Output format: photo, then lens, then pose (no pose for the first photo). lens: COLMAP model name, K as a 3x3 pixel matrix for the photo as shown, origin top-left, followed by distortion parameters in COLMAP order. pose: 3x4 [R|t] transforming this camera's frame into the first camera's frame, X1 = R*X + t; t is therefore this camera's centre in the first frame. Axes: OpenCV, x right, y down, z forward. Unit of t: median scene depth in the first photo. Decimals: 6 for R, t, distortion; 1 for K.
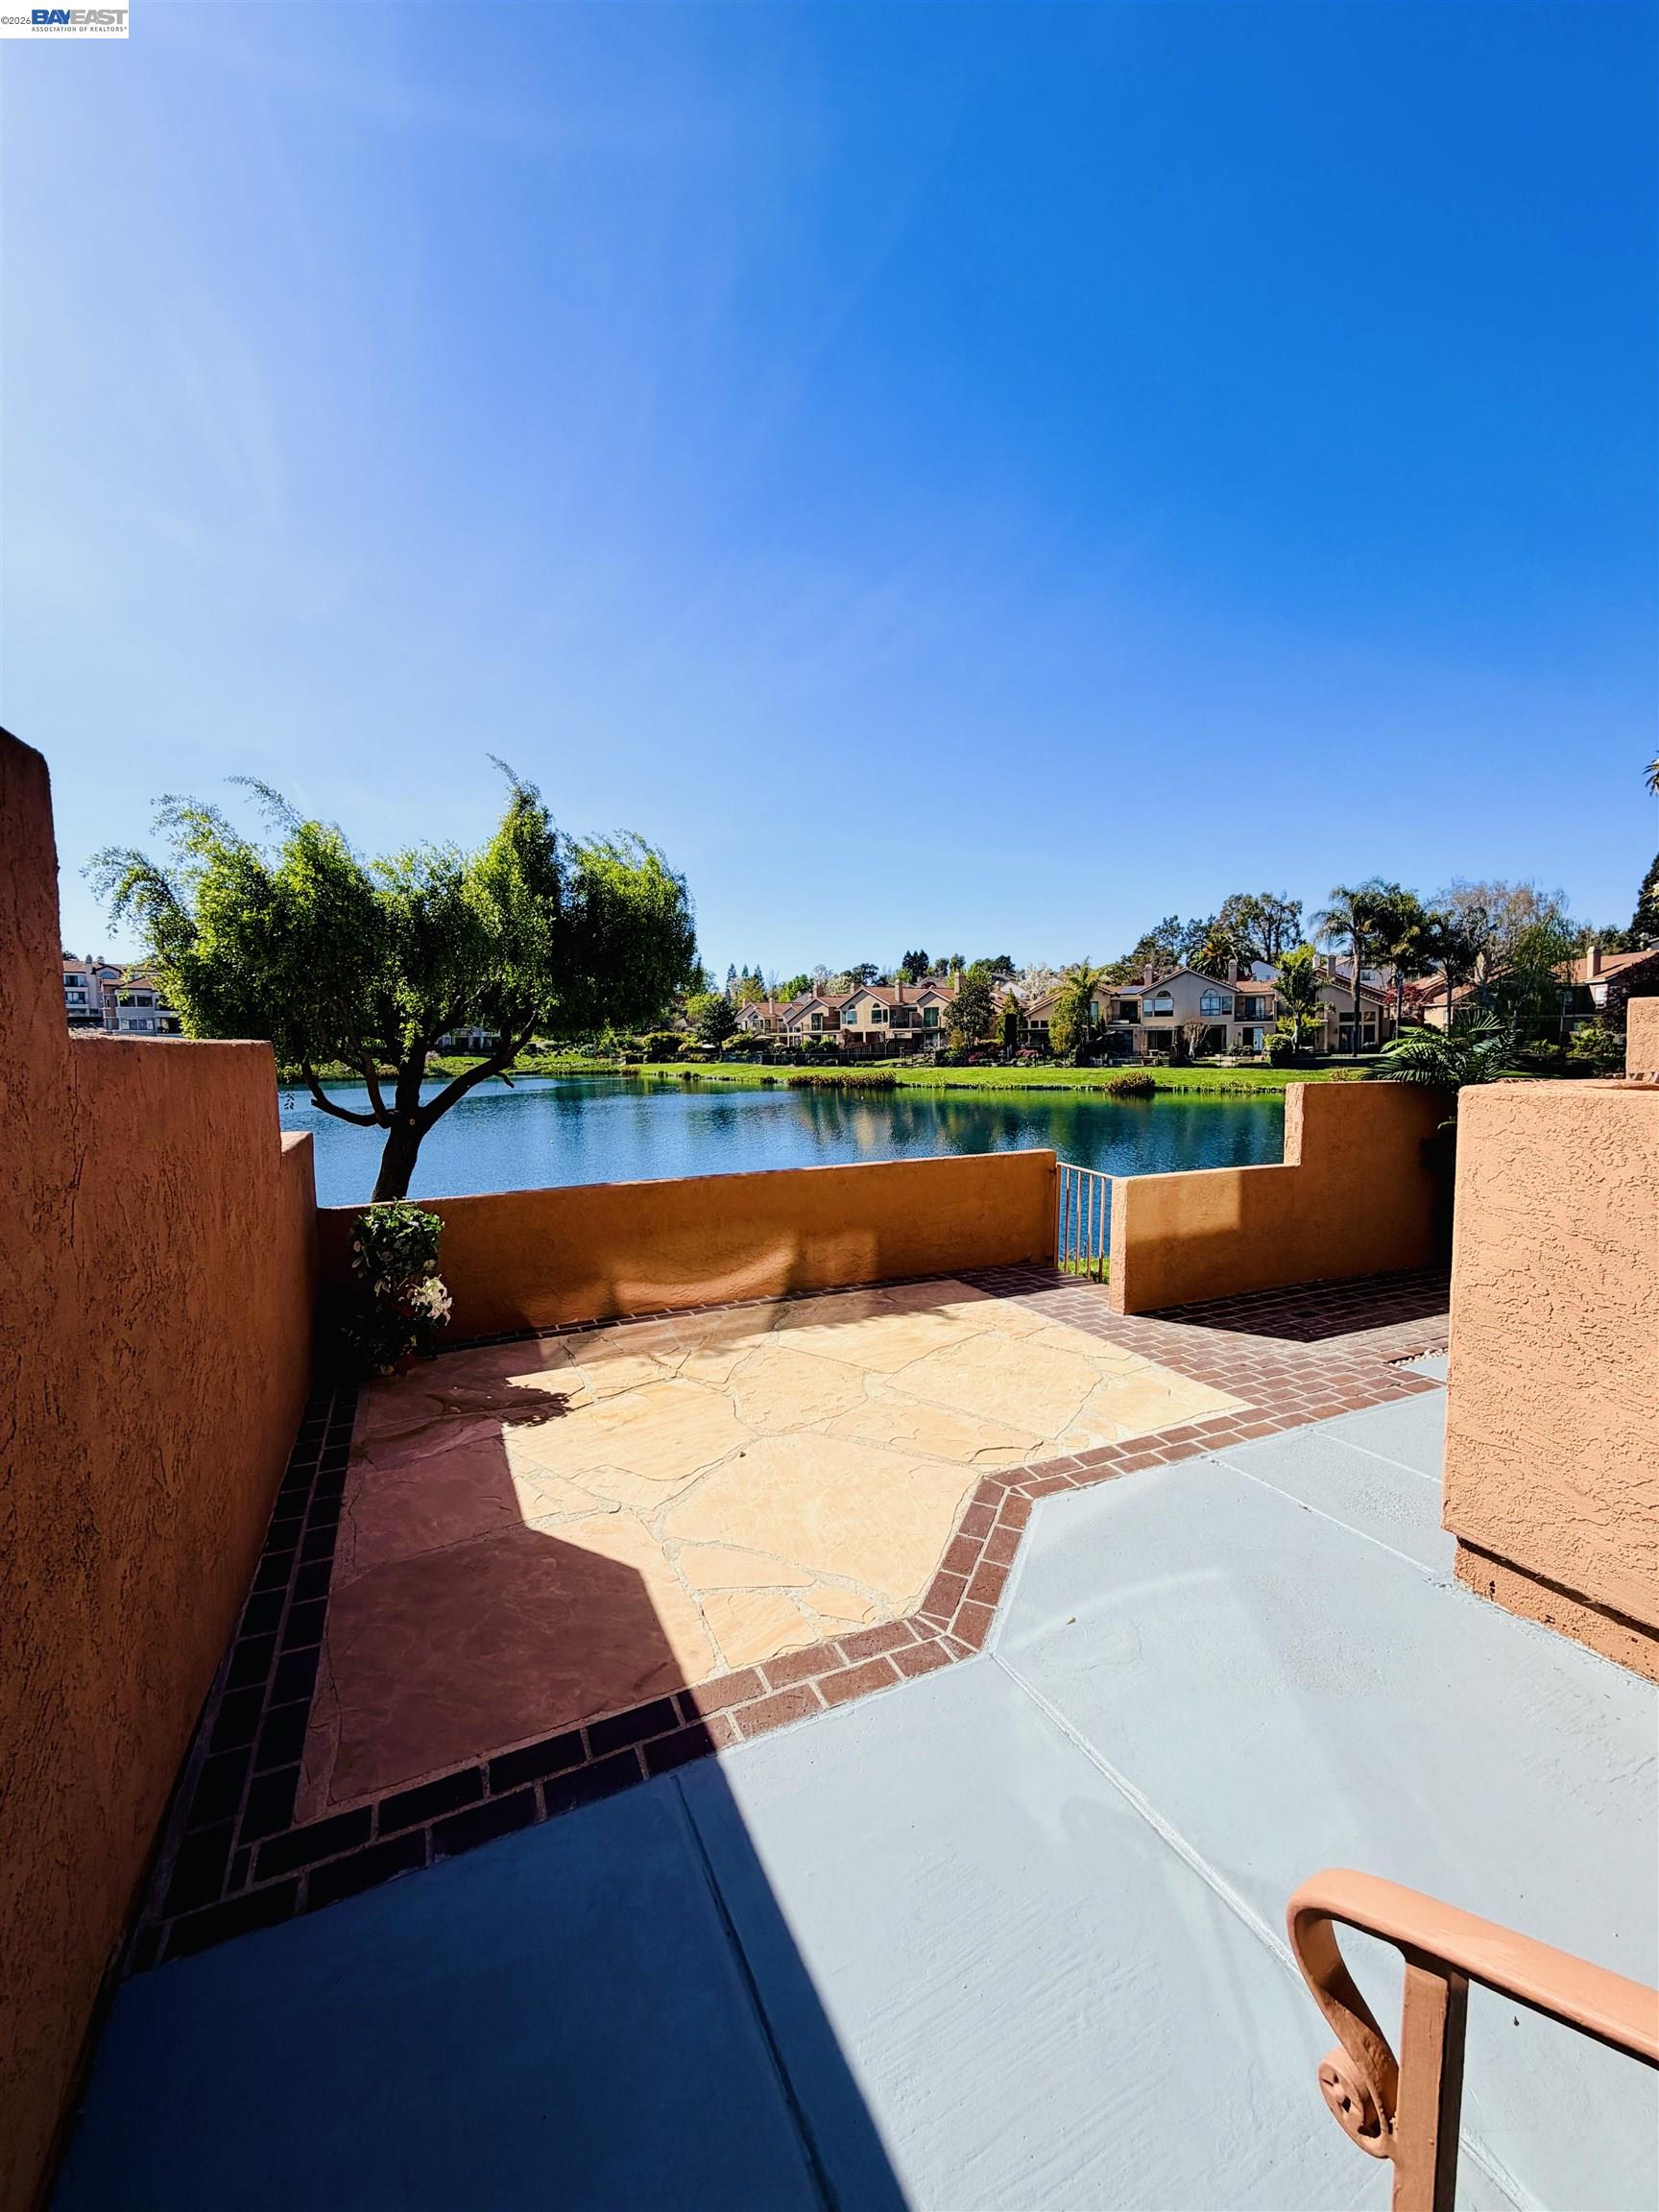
lens RADIAL K [[877.4, 0, 837.0], [0, 877.4, 1103.0], [0, 0, 1]] dist [-0.002921, 0.001412]
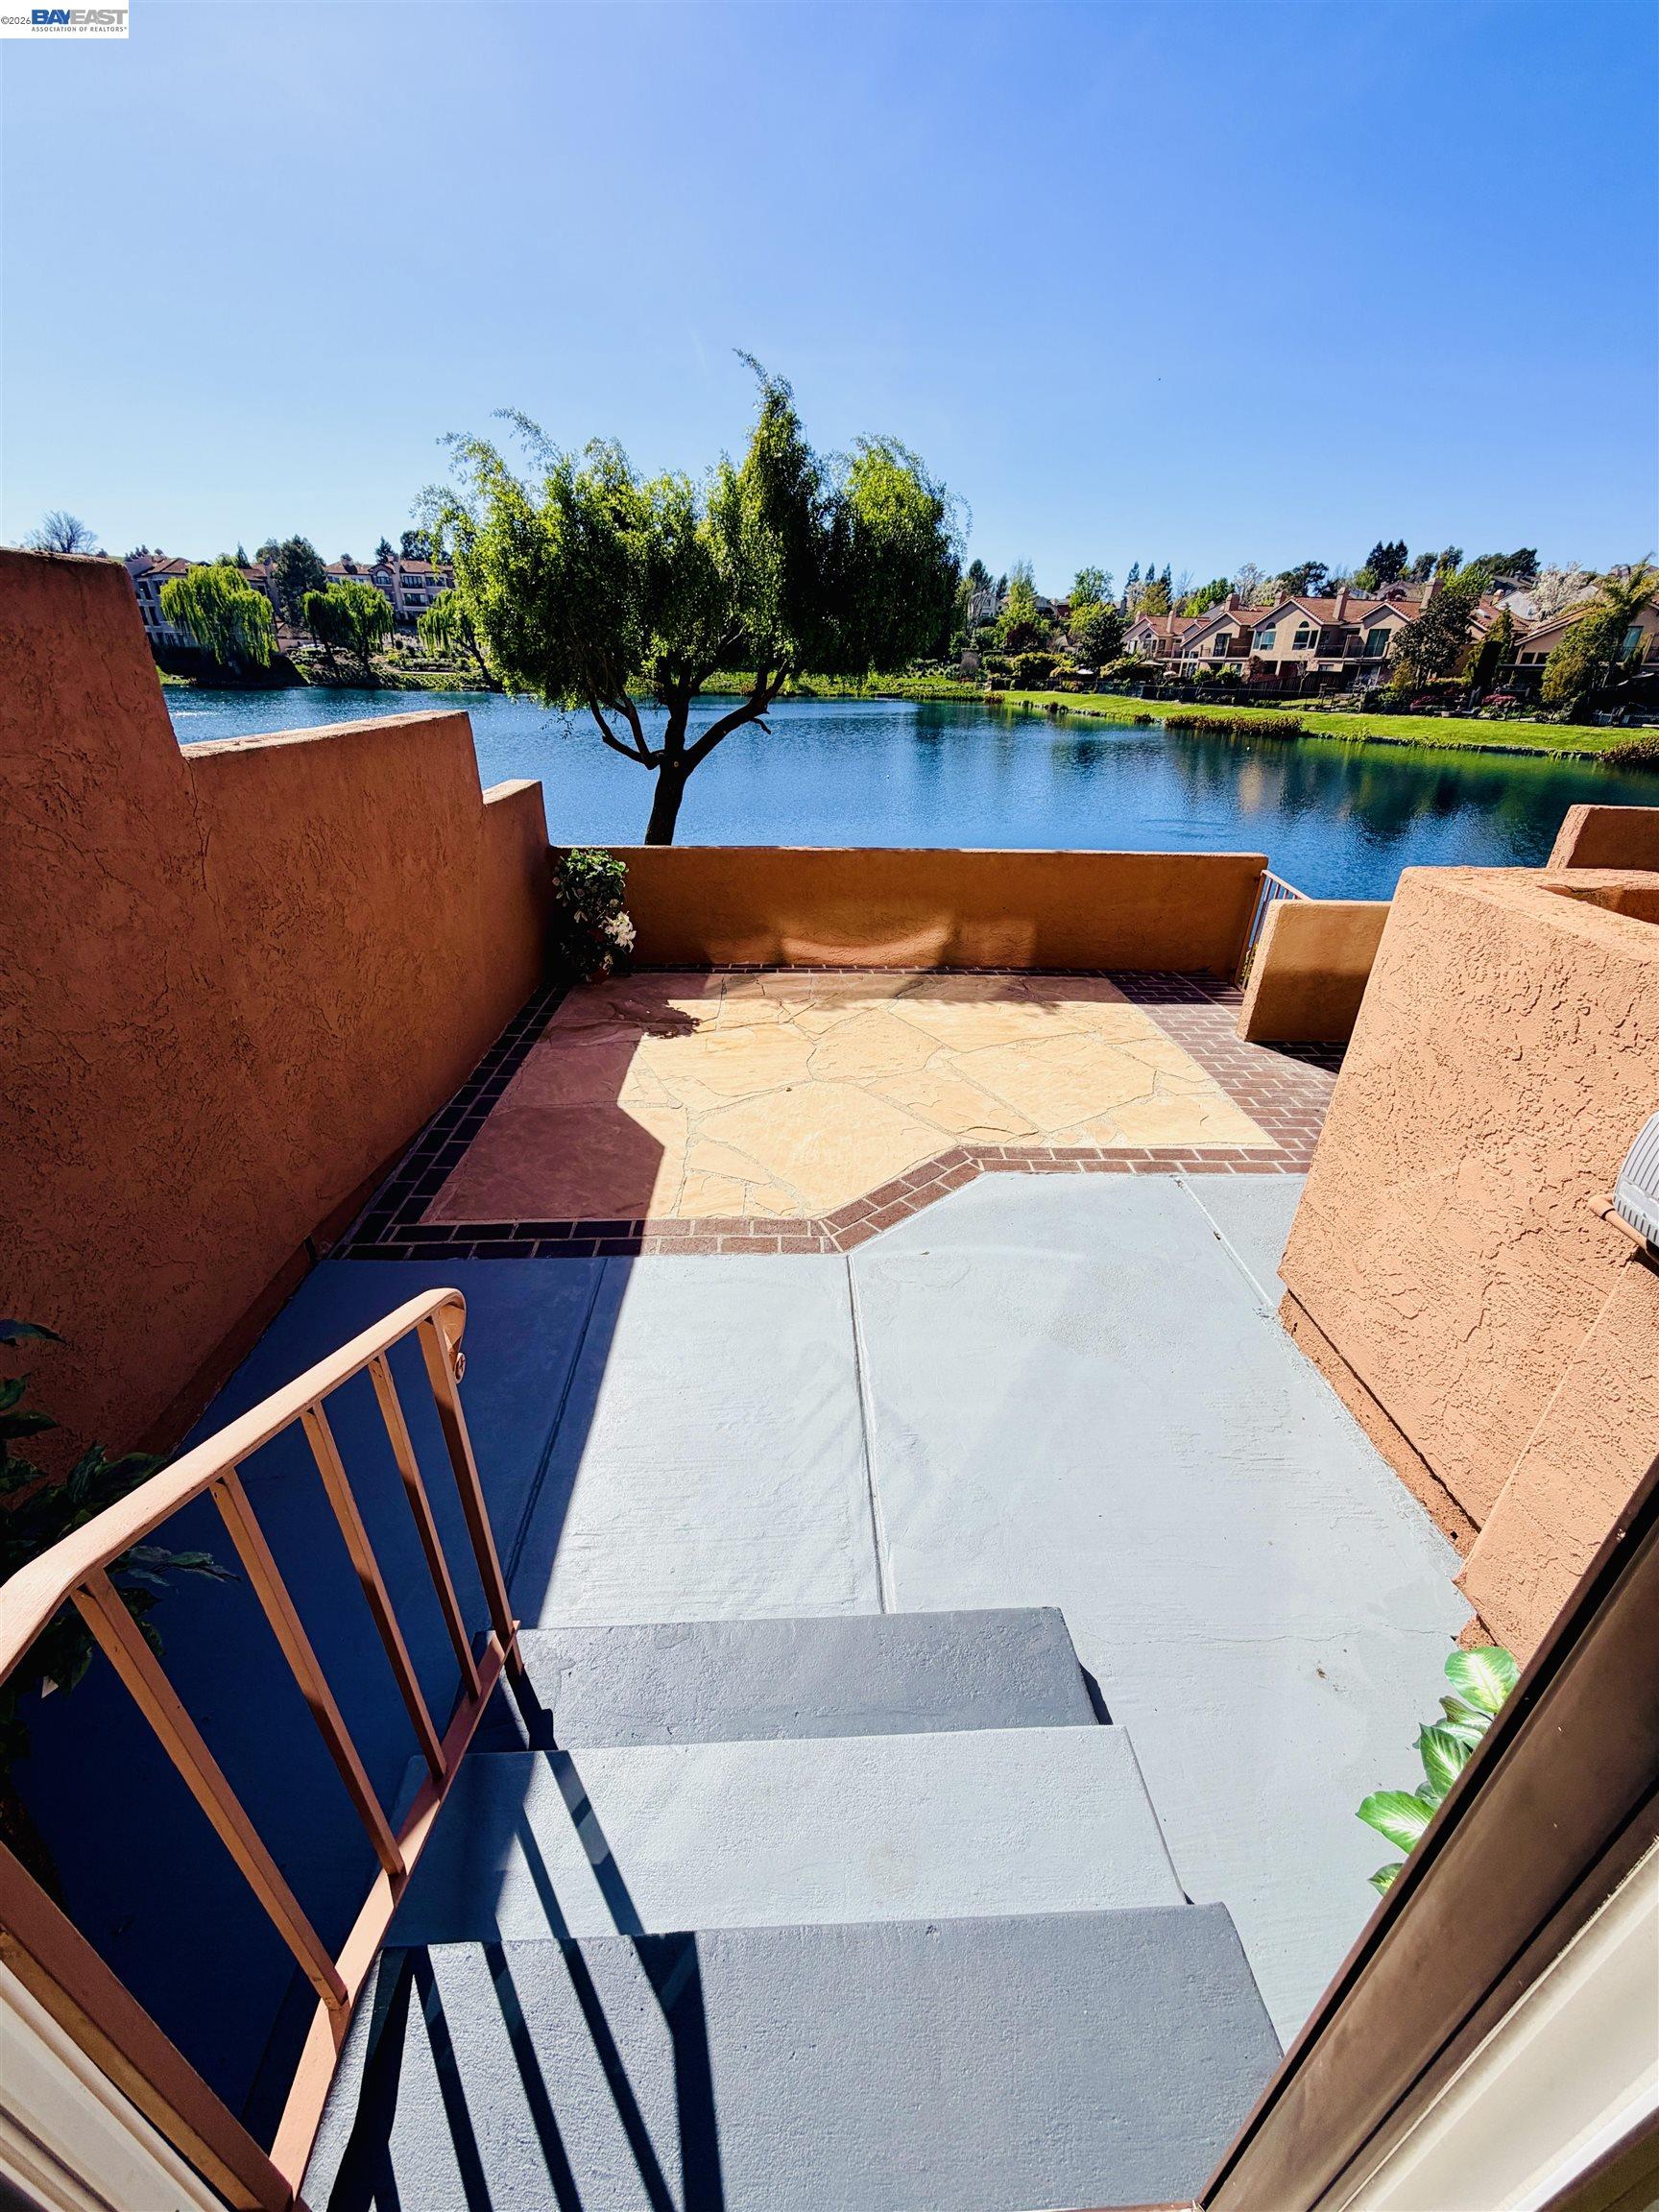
lens RADIAL K [[877.4, 0, 838.4], [0, 877.4, 1105.5], [0, 0, 1]] dist [-0.002921, 0.001412]
pose [[0.920407, 0.204905, -0.332965, 0.218825], [-0.059784, 0.915402, 0.398076, -0.049117], [0.386365, -0.346486, 0.854792, -0.035456]]
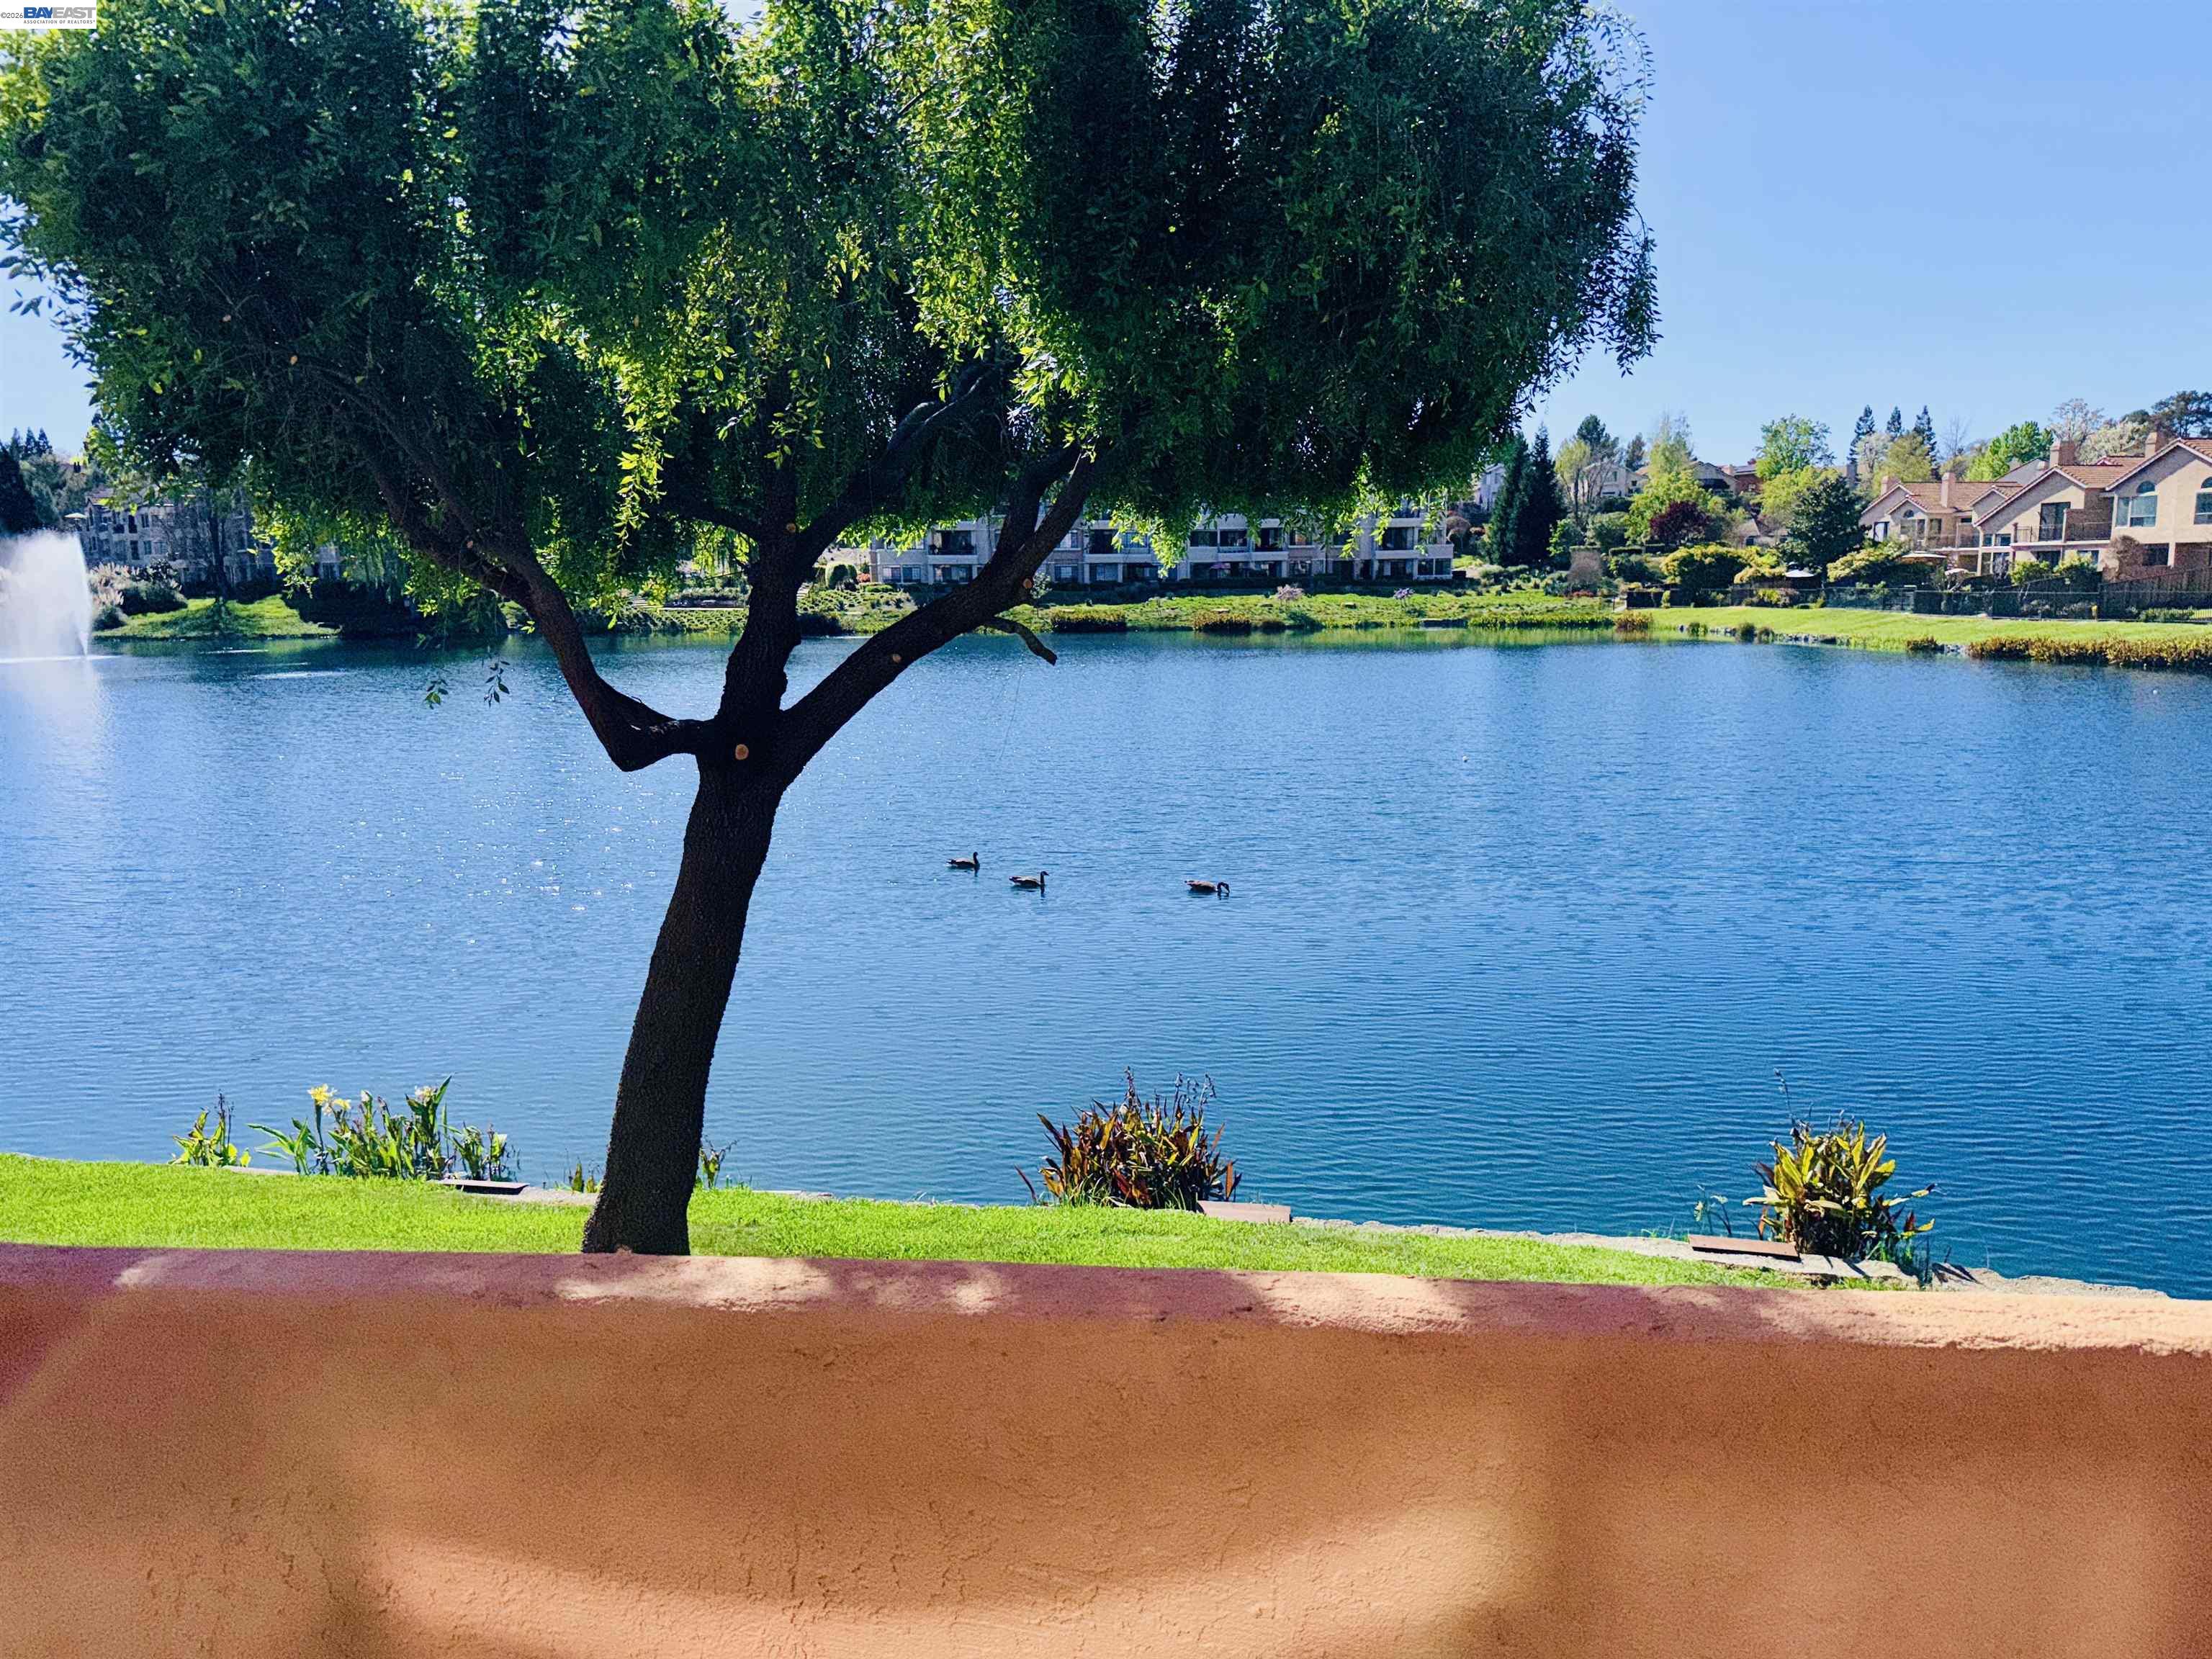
lens RADIAL K [[1561.4, 0, 1130.3], [0, 1561.4, 849.9], [0, 0, 1]] dist [0.036296, -0.056093]
pose [[0.855045, 0.092545, -0.510230, -0.023504], [-0.036479, 0.992243, 0.118840, -0.027547], [0.517270, -0.083001, 0.851788, 0.698901]]
